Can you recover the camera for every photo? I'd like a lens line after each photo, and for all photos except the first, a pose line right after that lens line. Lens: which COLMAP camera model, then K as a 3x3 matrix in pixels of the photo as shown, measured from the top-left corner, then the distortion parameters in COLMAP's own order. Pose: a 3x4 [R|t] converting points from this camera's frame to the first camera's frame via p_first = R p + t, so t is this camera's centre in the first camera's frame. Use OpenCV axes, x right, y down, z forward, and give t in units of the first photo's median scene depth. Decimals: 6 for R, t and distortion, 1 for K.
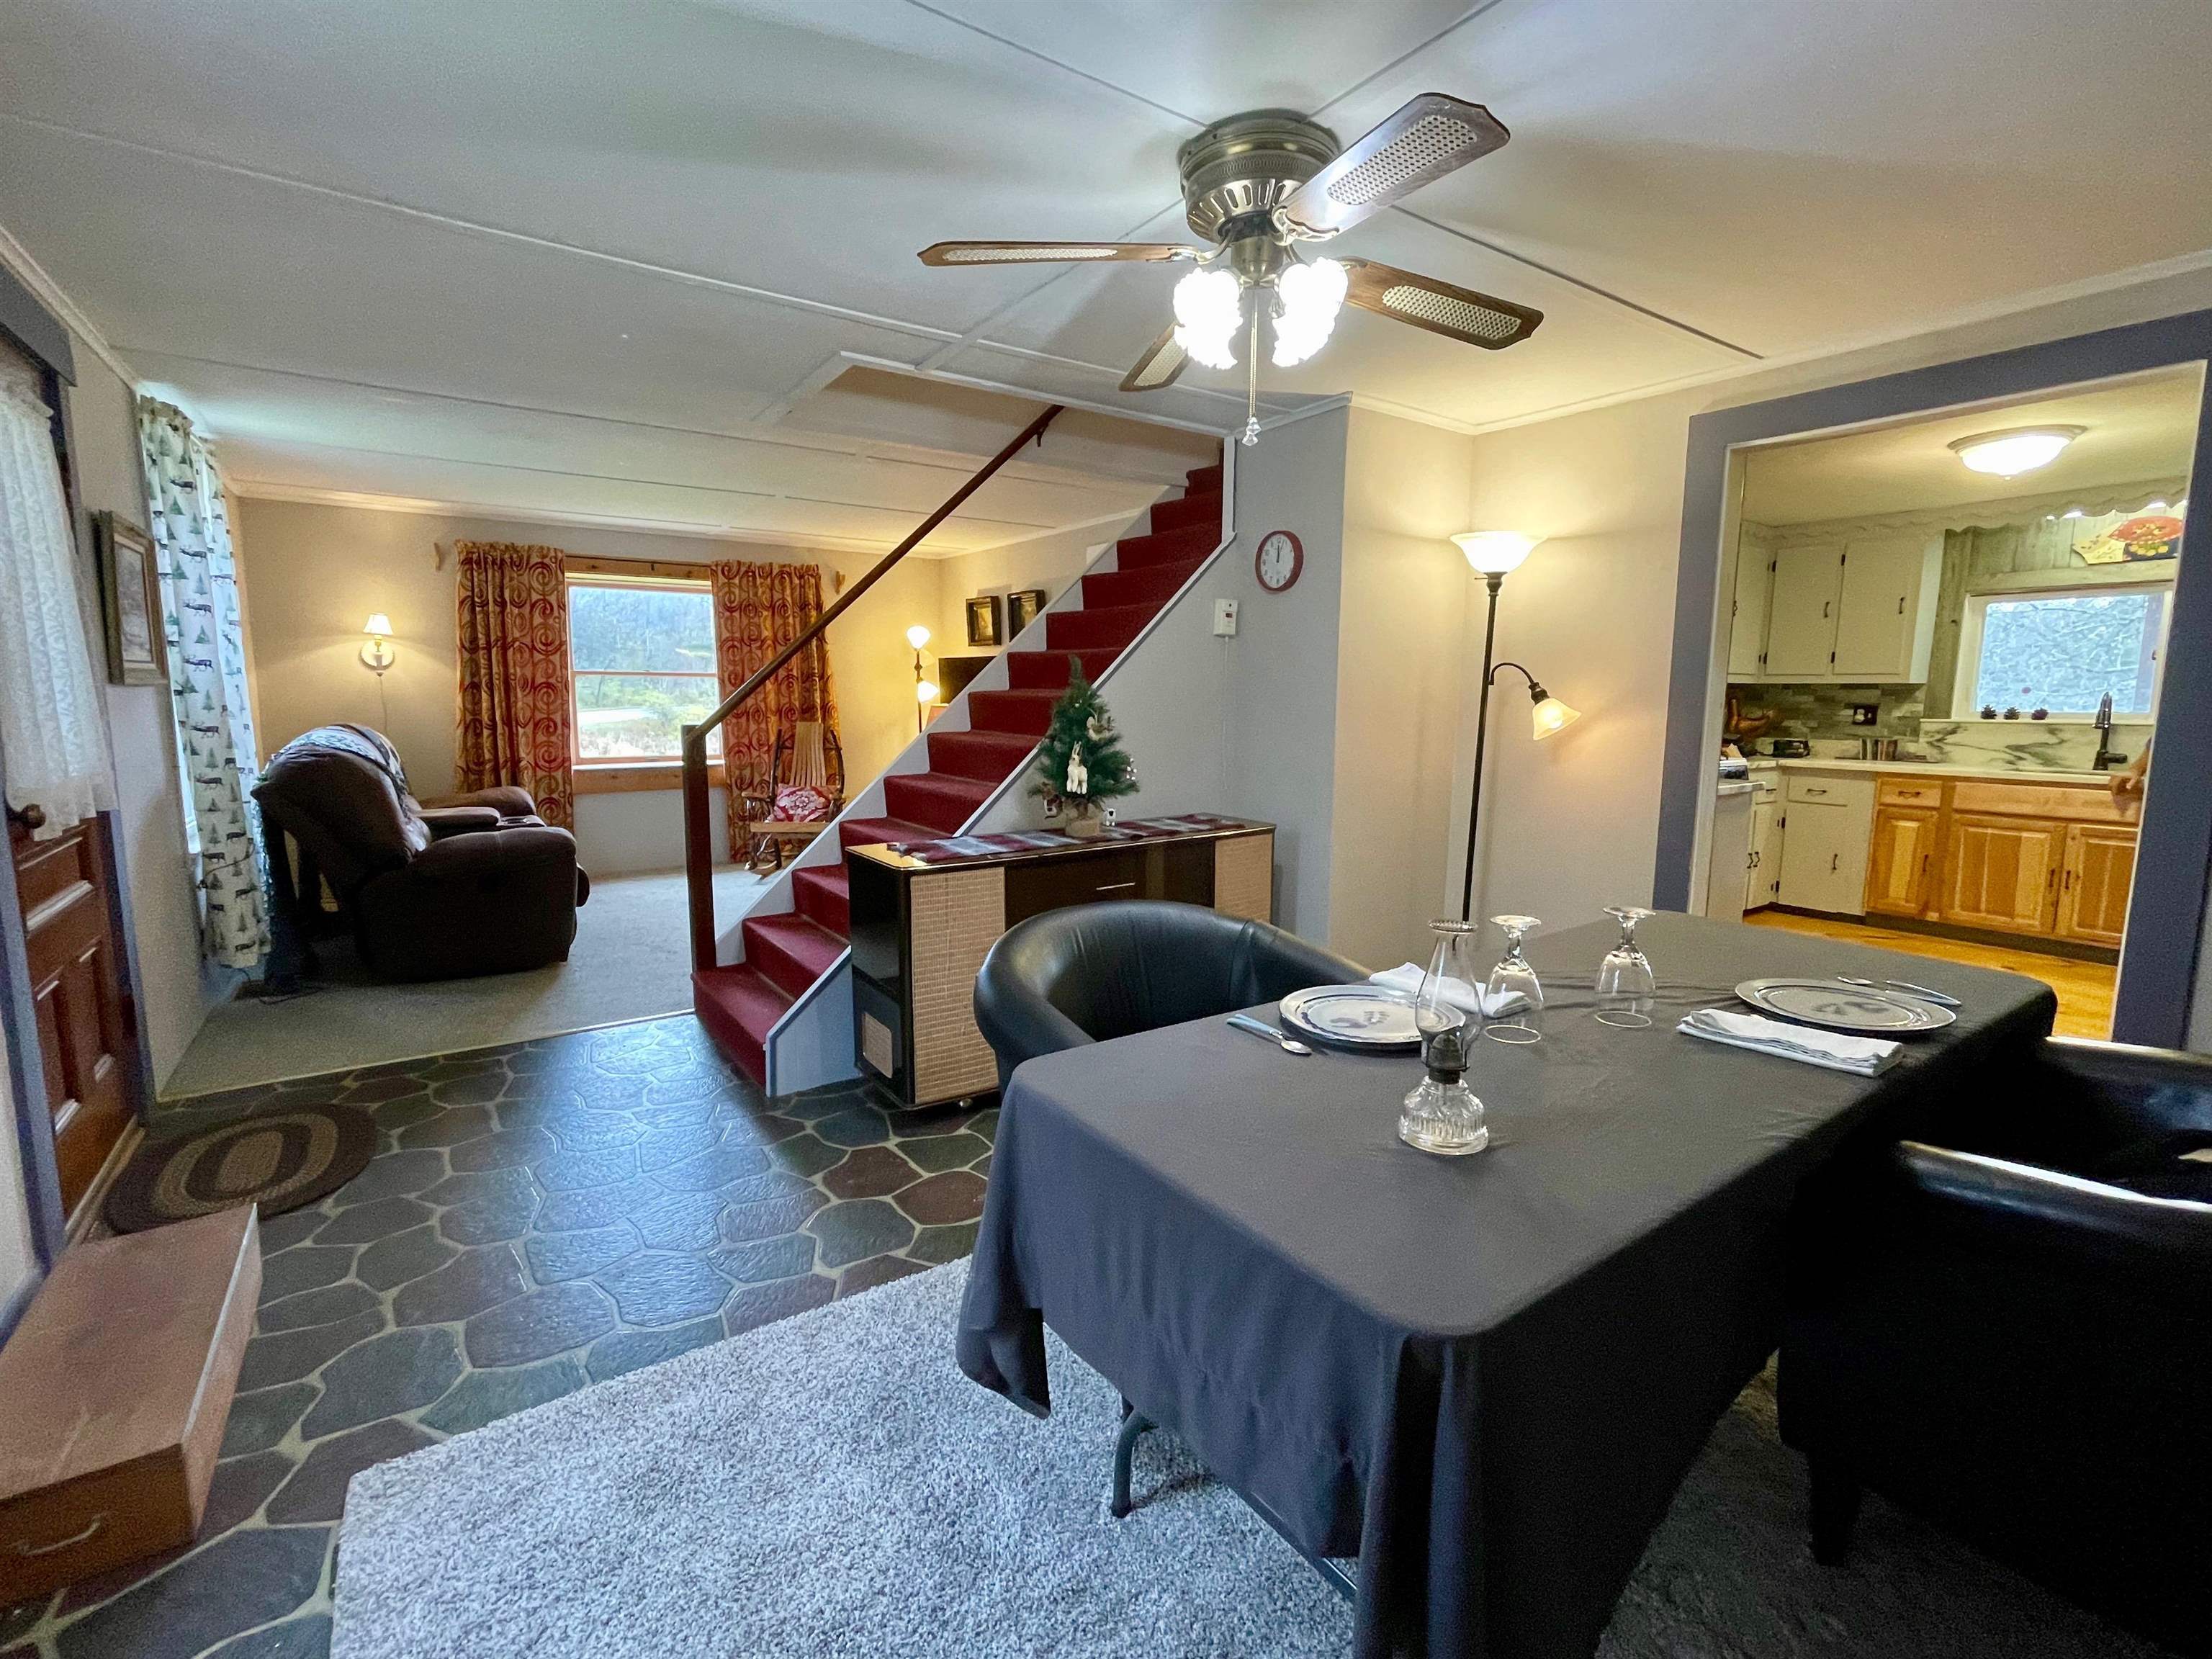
lens RADIAL K [[987.9, 0, 1098.1], [0, 987.9, 826.4], [0, 0, 1]] dist [-0.003299, -0.000039]
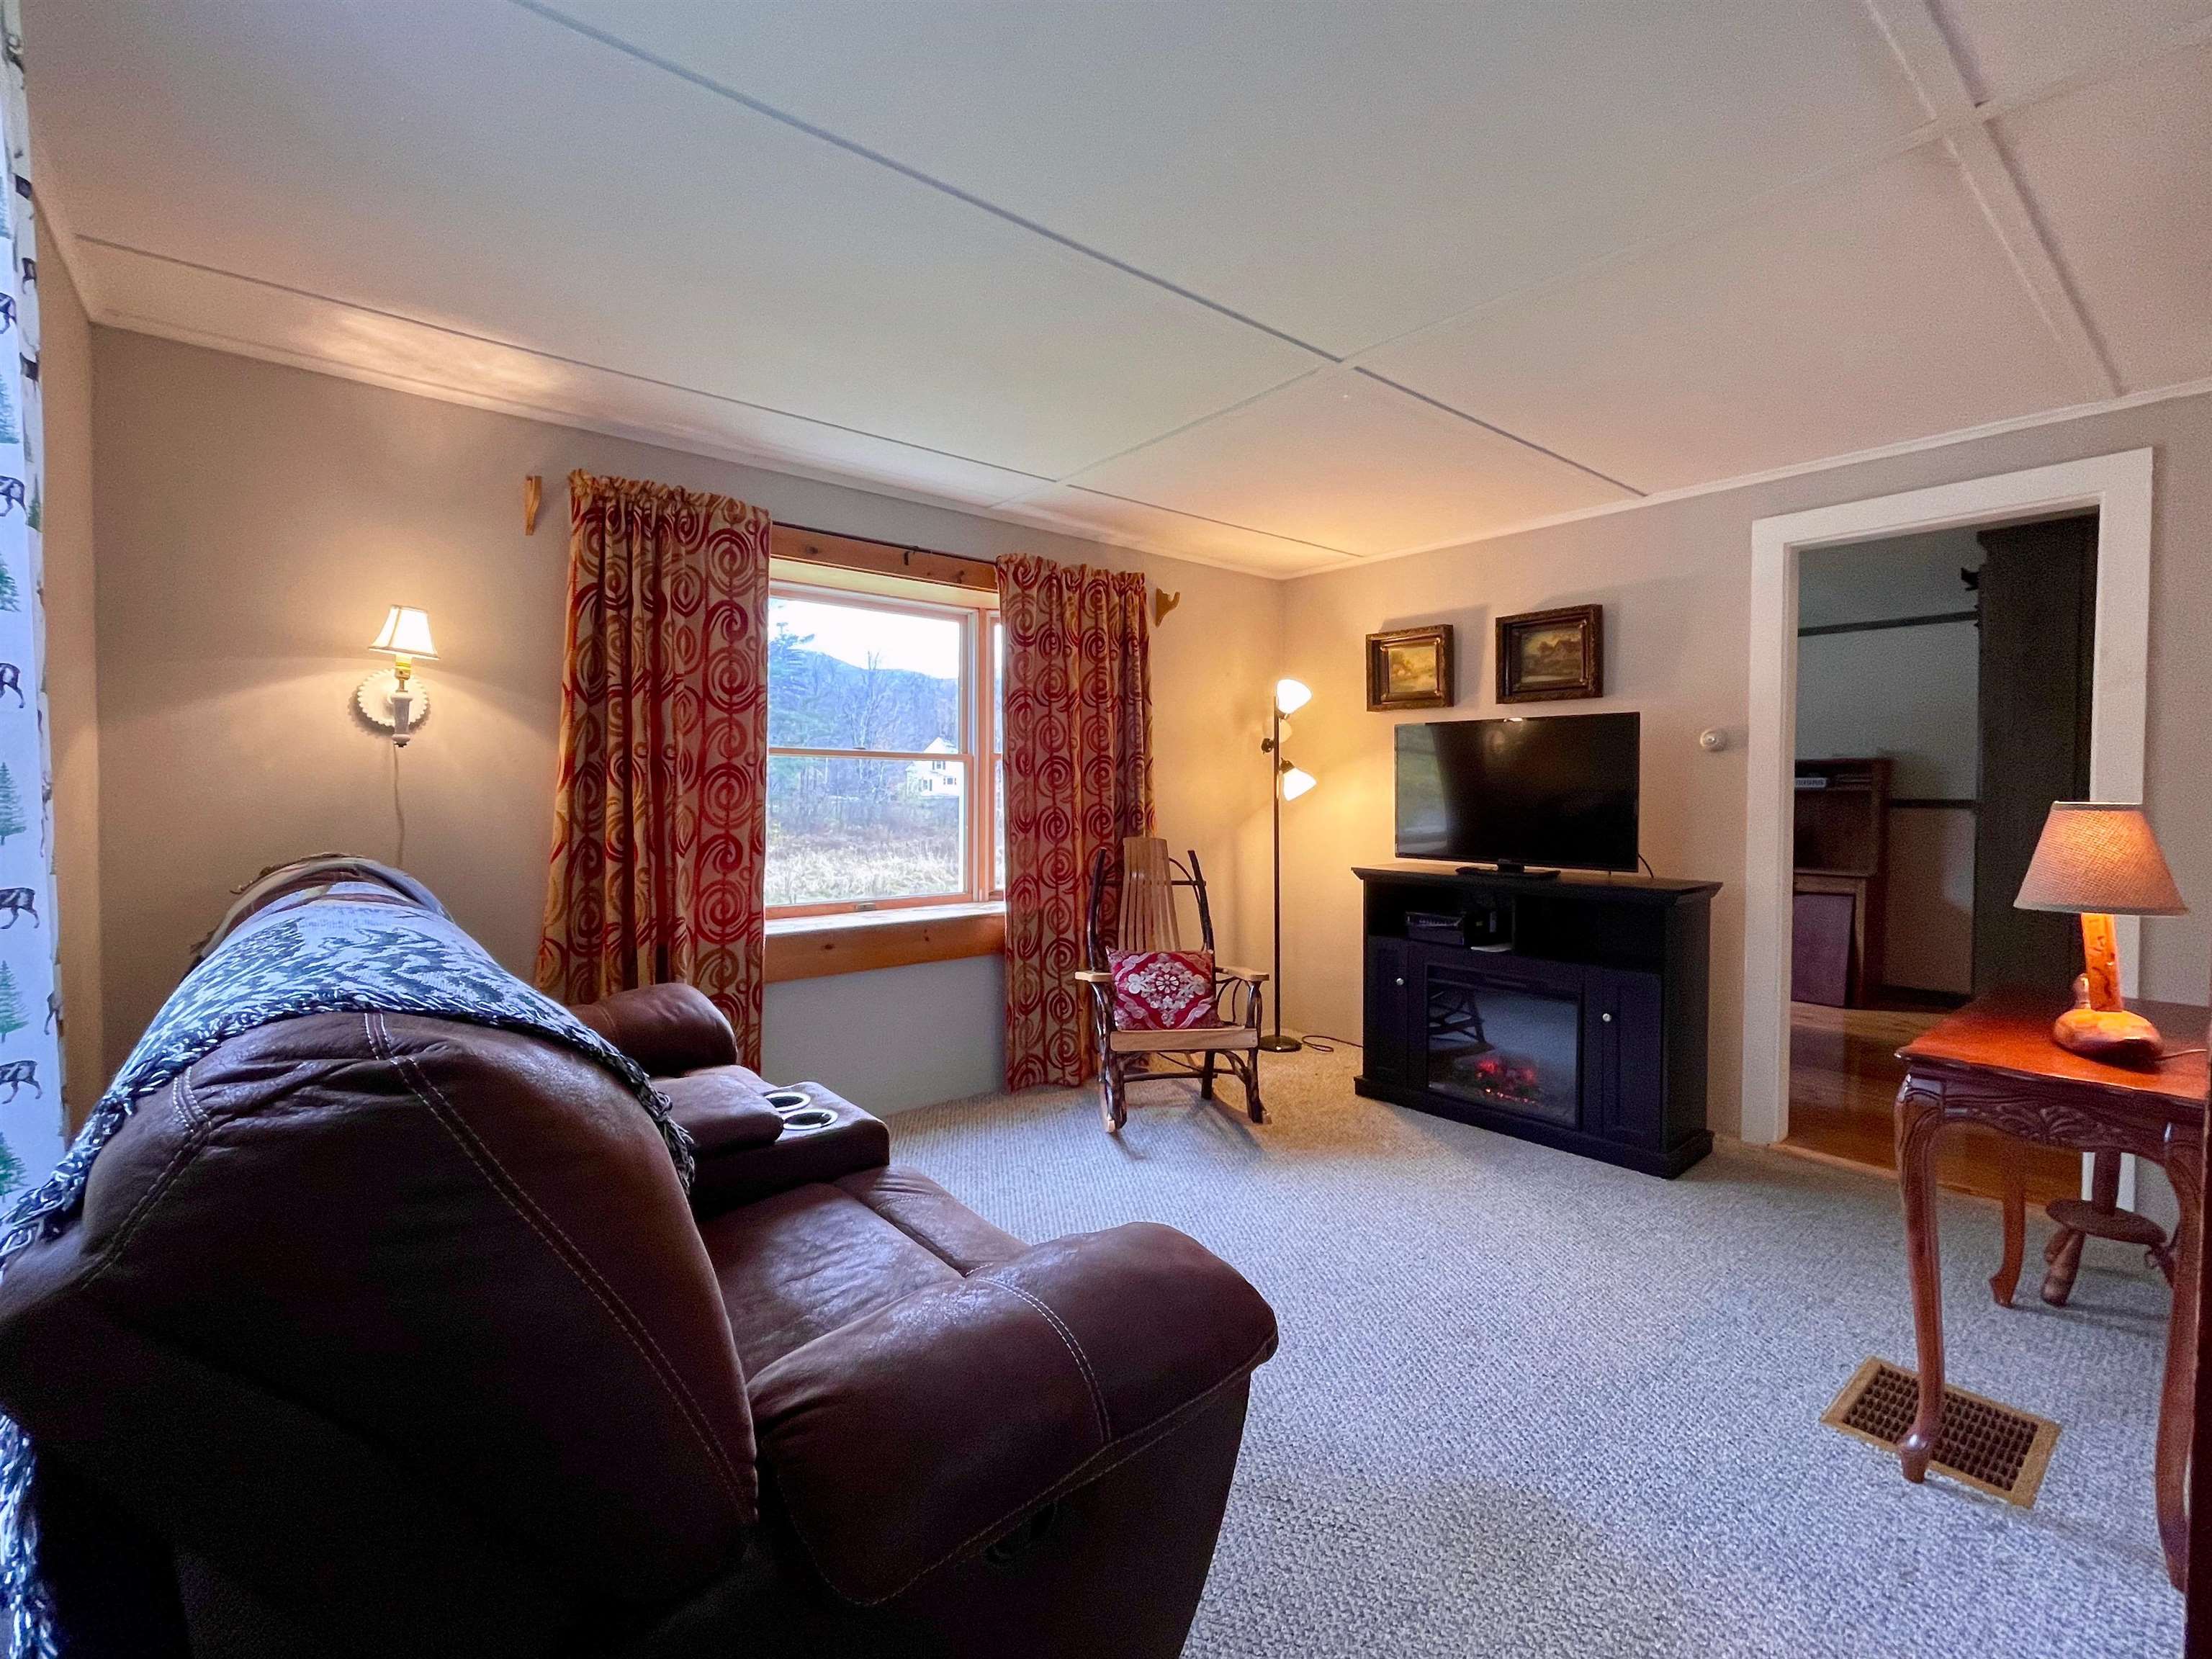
lens RADIAL K [[987.9, 0, 1106.9], [0, 987.9, 825.6], [0, 0, 1]] dist [-0.003299, -0.000039]
pose [[0.996097, -0.008049, 0.087900, -0.417368], [0.017430, 0.994161, -0.106489, -0.059479], [-0.086529, 0.107605, 0.990421, 0.497072]]
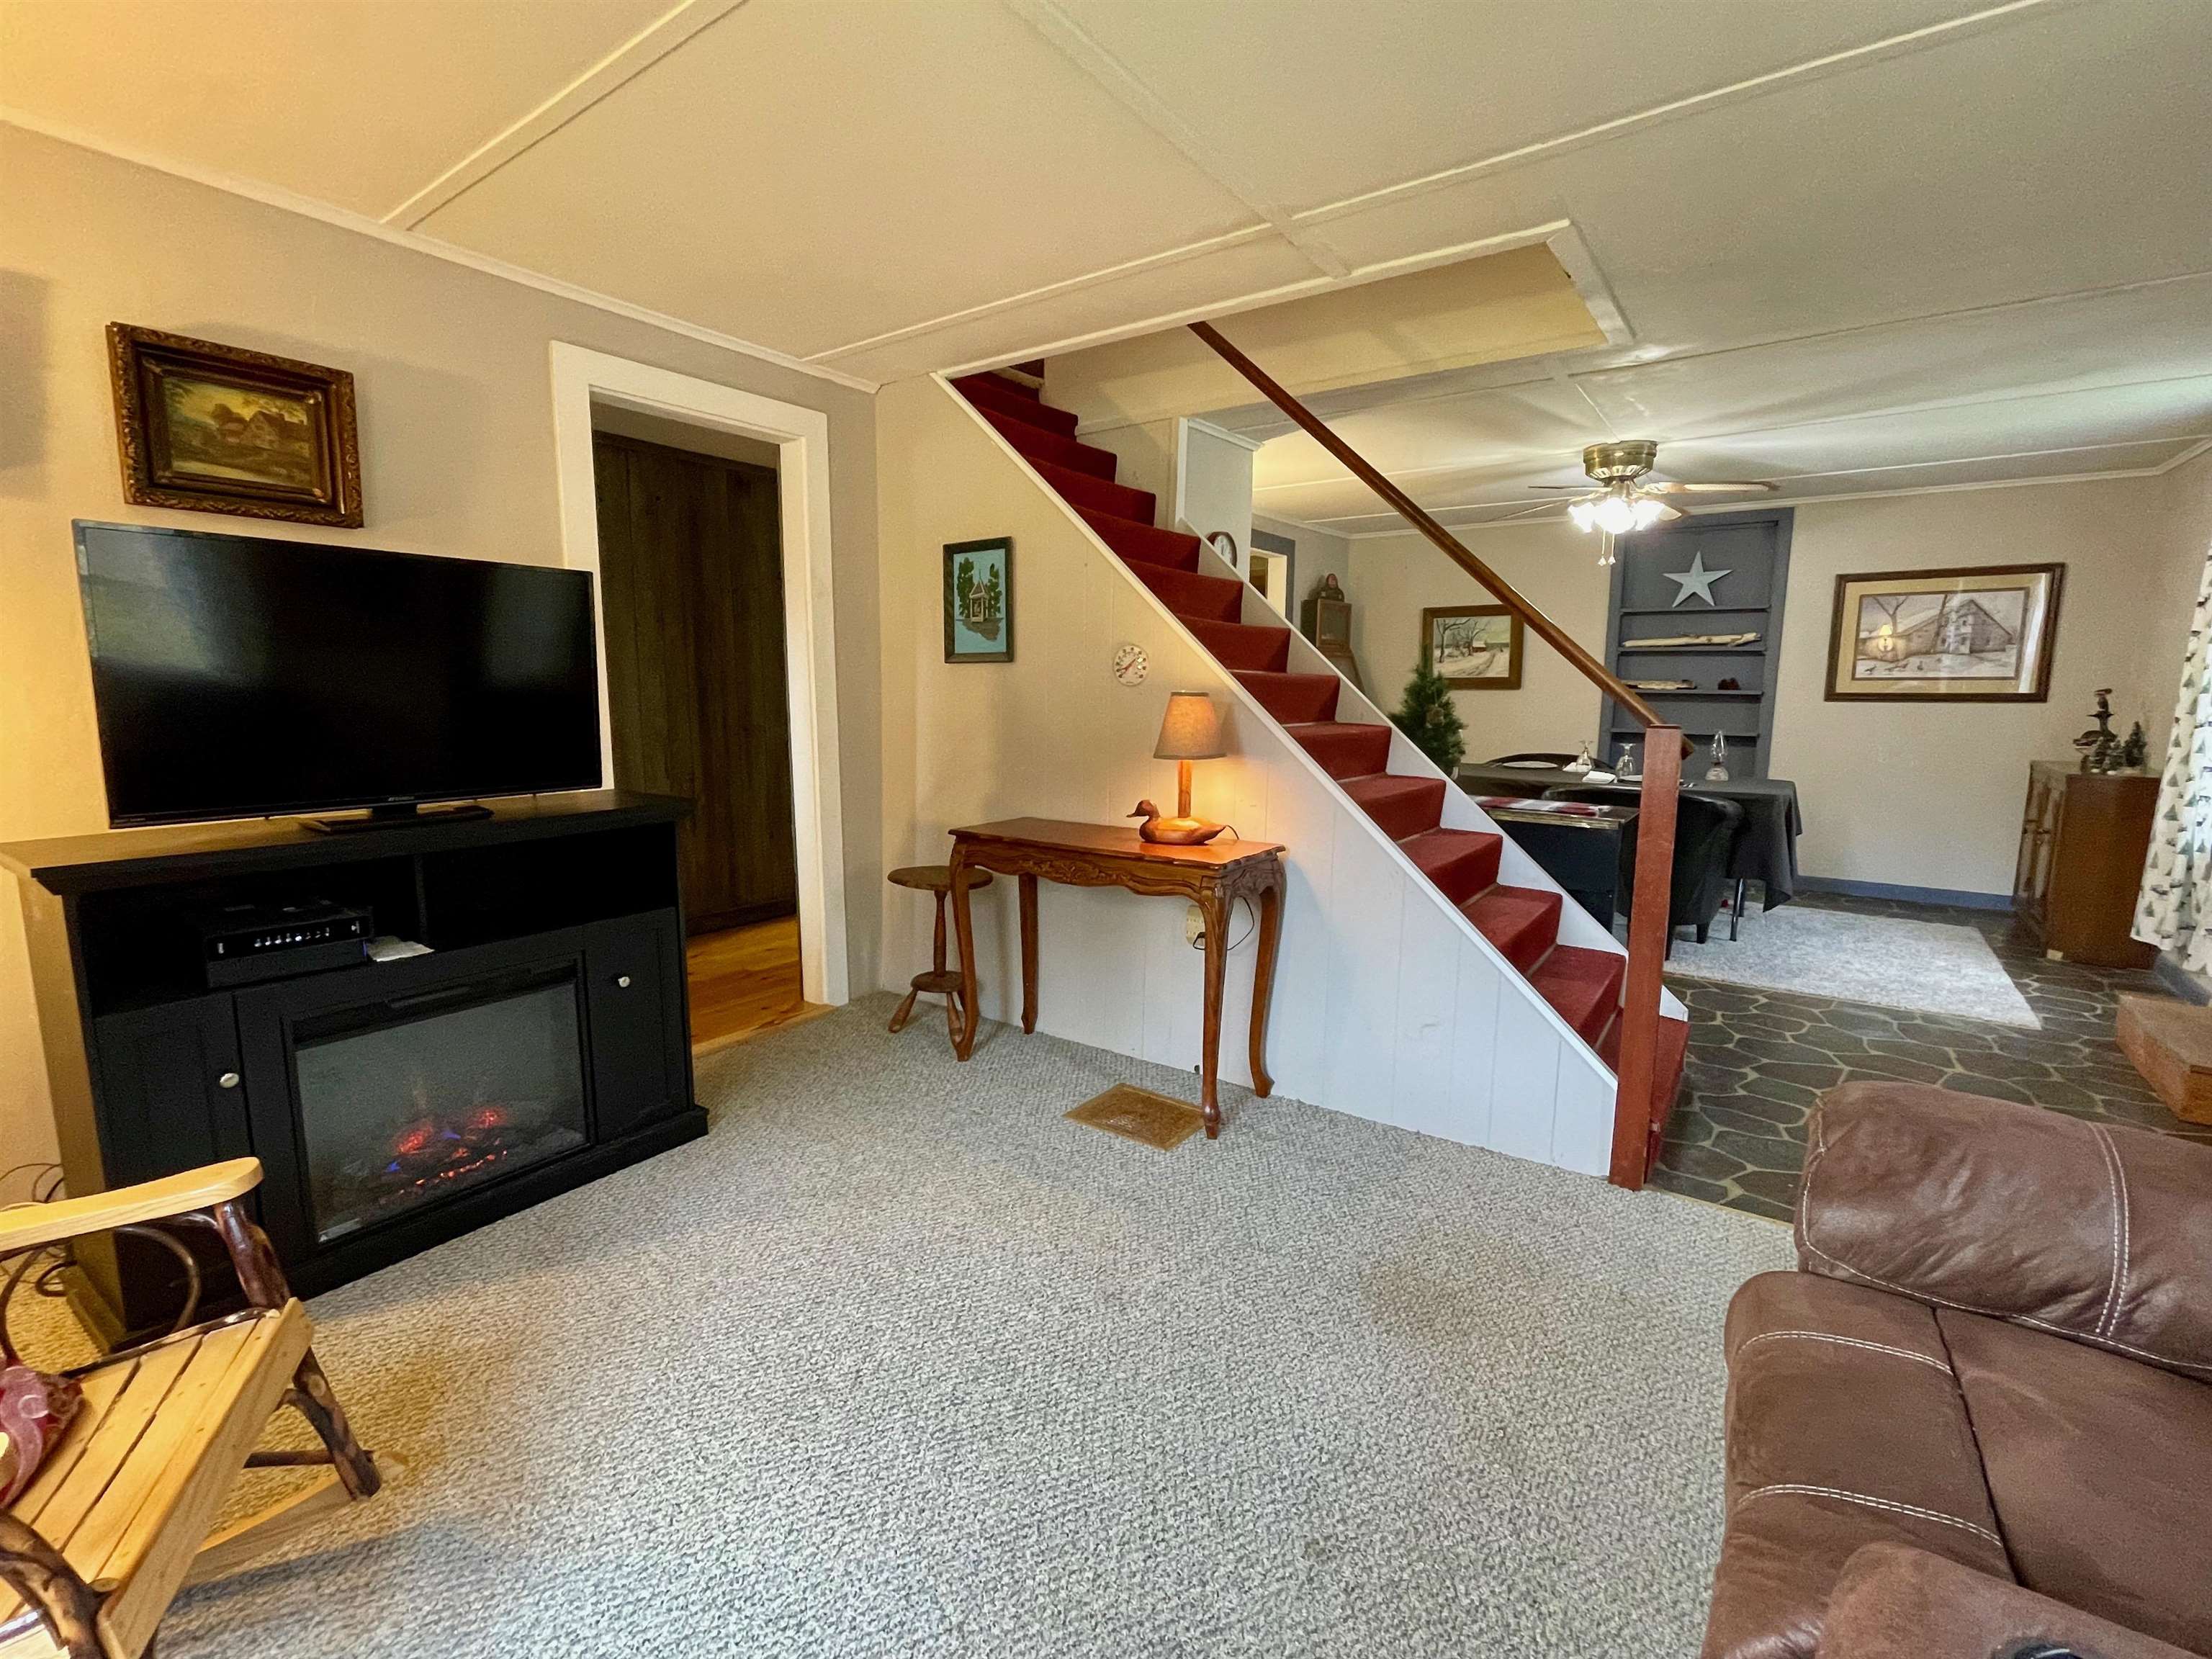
lens RADIAL K [[987.9, 0, 1097.0], [0, 987.9, 820.9], [0, 0, 1]] dist [-0.003299, -0.000039]
pose [[-0.326281, -0.144522, 0.934160, -0.536931], [0.120333, 0.973853, 0.192692, -0.129043], [-0.937582, 0.175282, -0.300359, 0.951725]]
